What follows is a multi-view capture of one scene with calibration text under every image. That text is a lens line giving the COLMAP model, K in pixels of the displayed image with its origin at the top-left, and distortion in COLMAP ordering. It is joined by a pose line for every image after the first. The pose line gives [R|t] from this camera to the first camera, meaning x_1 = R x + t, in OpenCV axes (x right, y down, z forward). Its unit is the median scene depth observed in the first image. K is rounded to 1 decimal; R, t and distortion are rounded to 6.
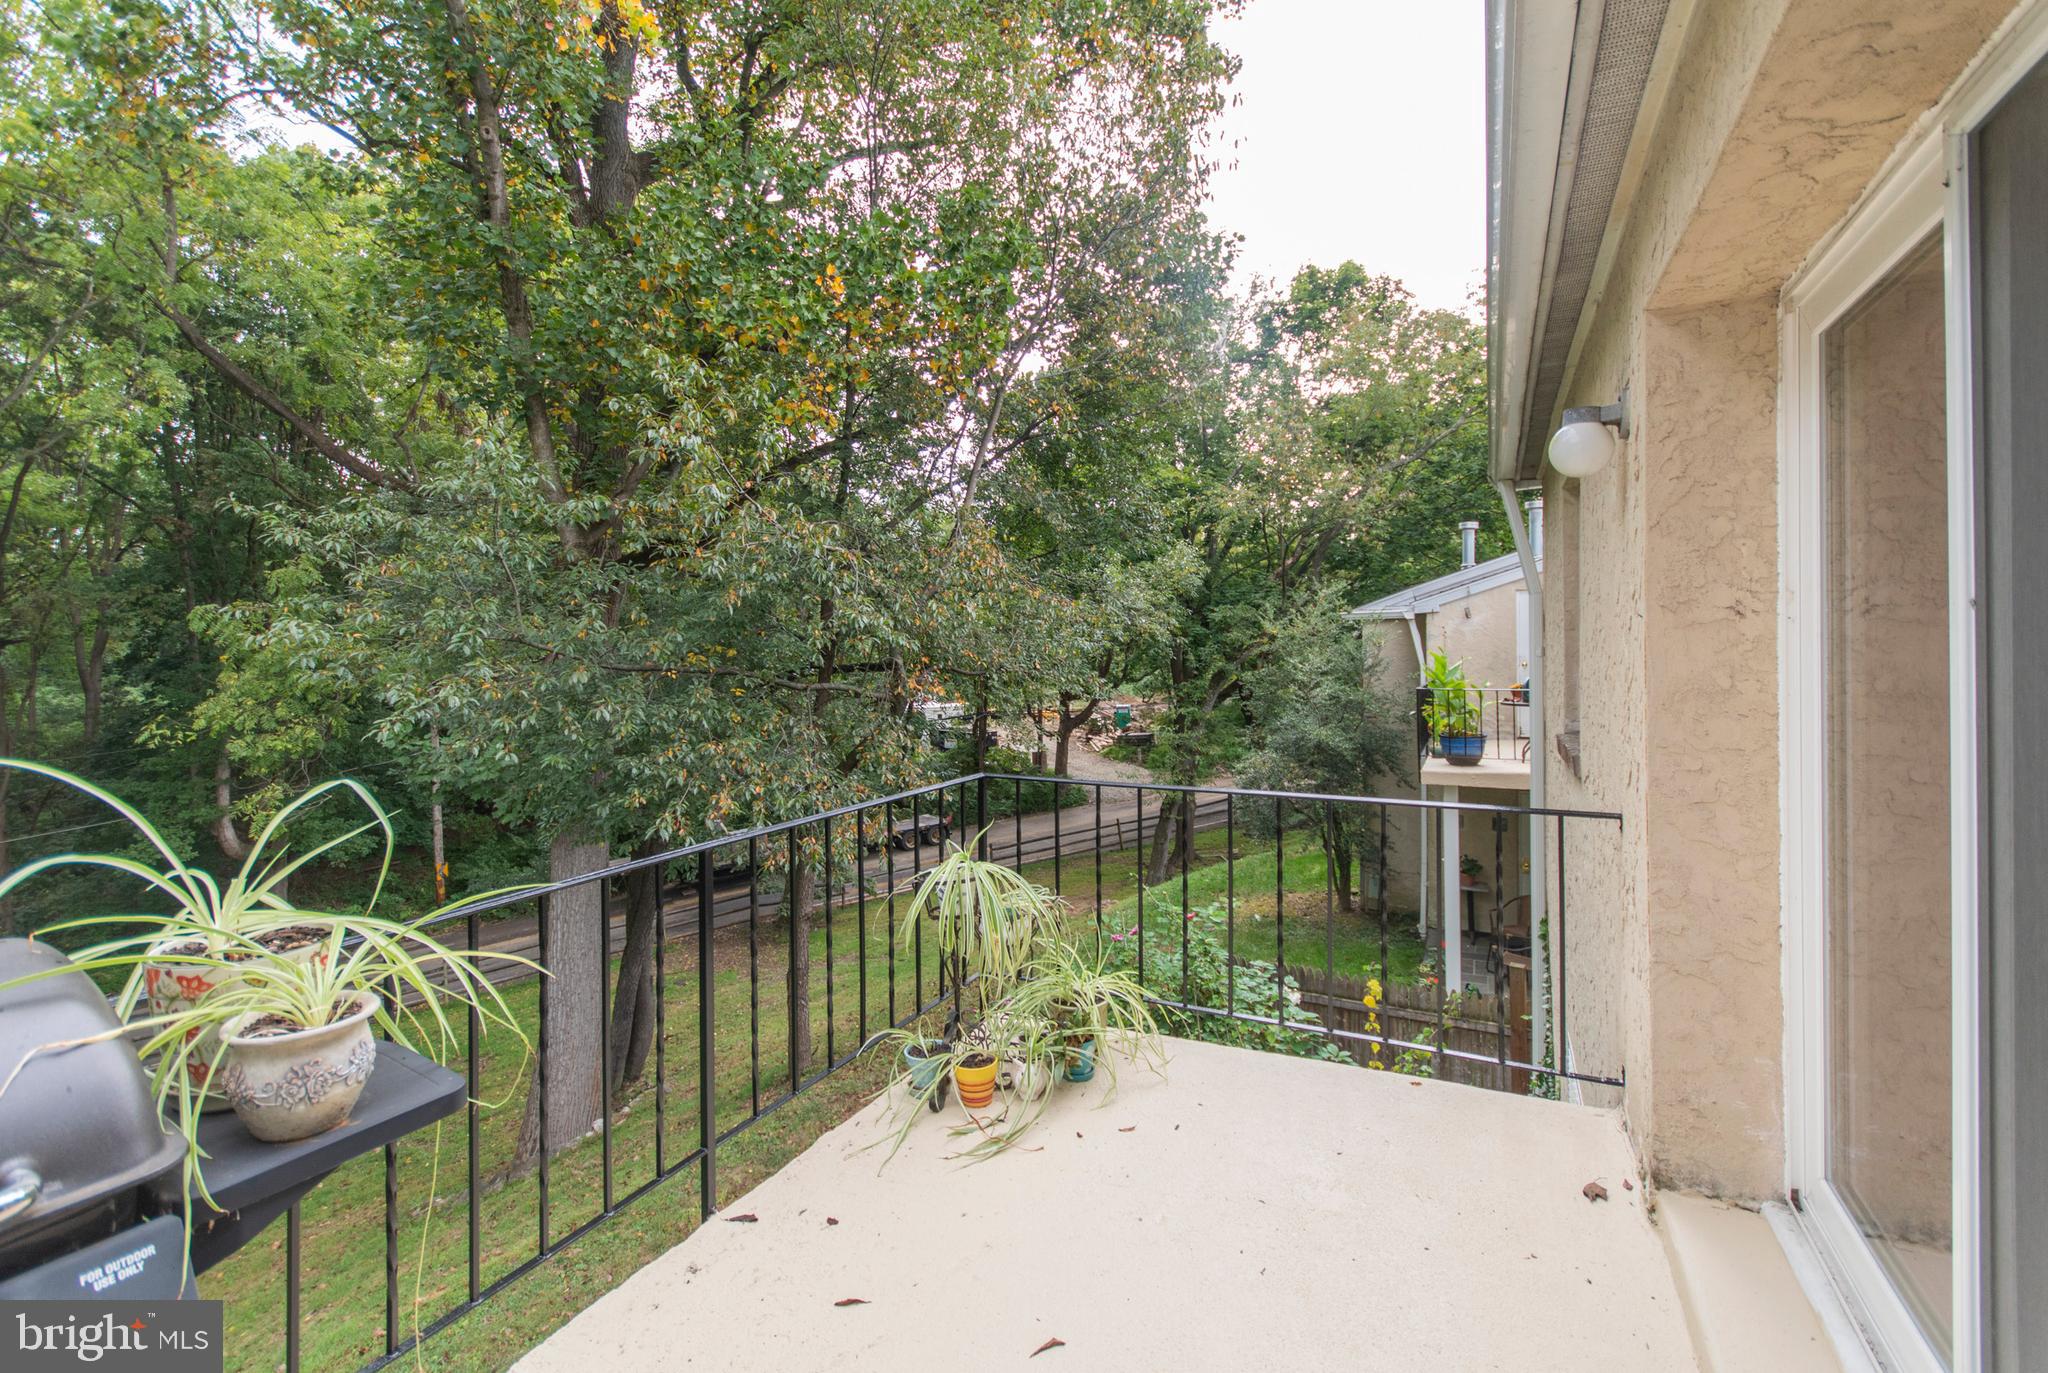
lens RADIAL K [[932.5, 0, 1006.8], [0, 932.5, 671.2], [0, 0, 1]] dist [0.002383, -0.001649]
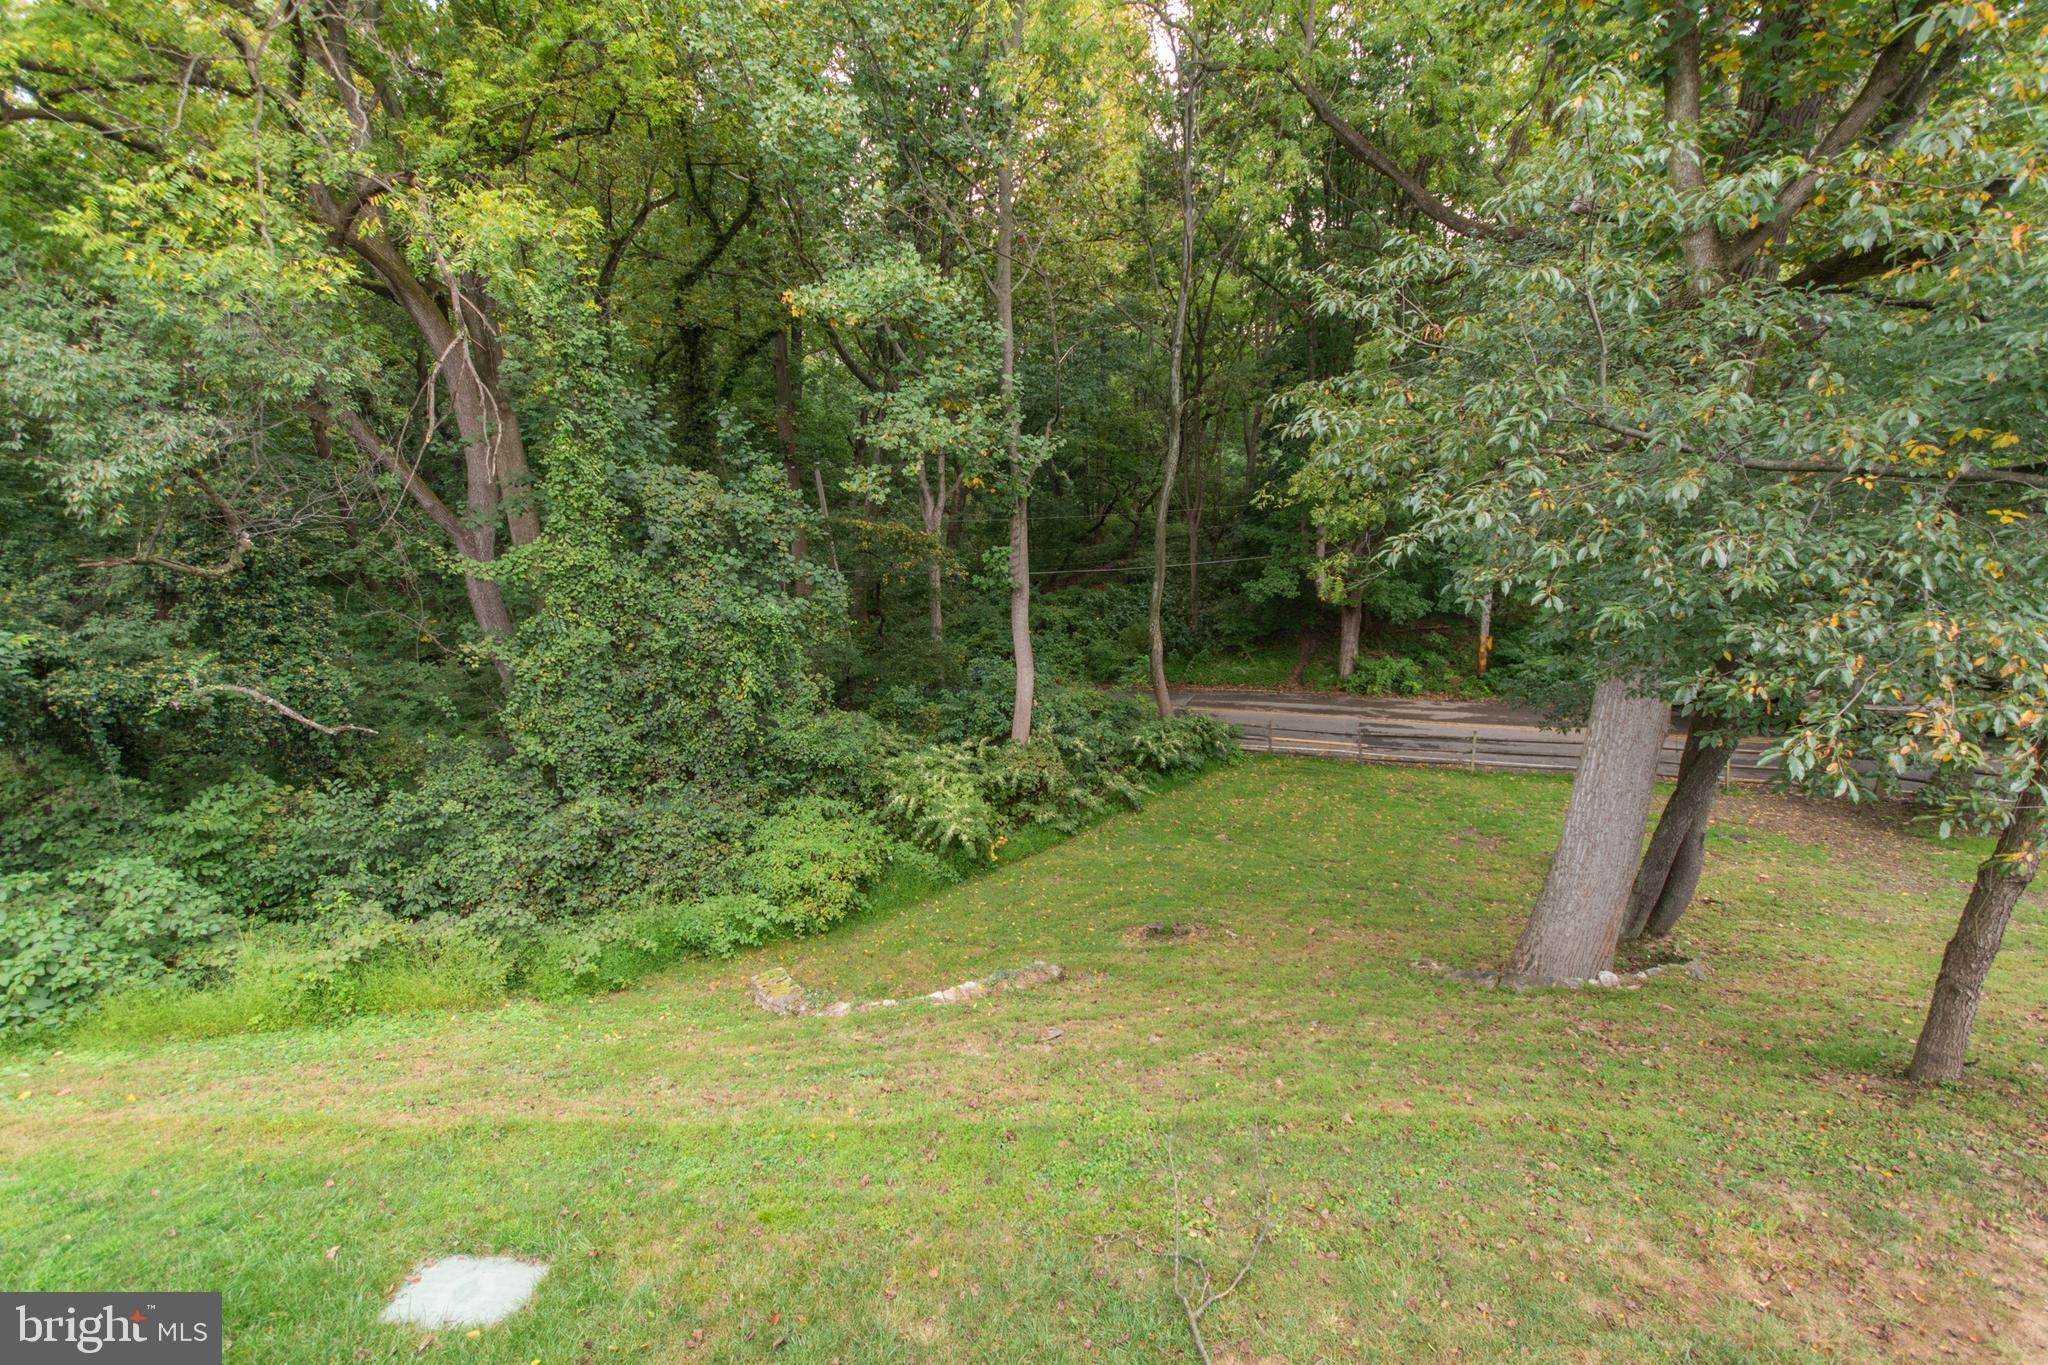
lens RADIAL K [[930.8, 0, 1005.8], [0, 930.8, 670.4], [0, 0, 1]] dist [0.013527, -0.006647]
pose [[0.511823, 0.214426, -0.831901, -0.134625], [-0.005235, 0.969111, 0.246571, -0.025184], [0.859075, -0.121846, 0.497135, 0.265347]]
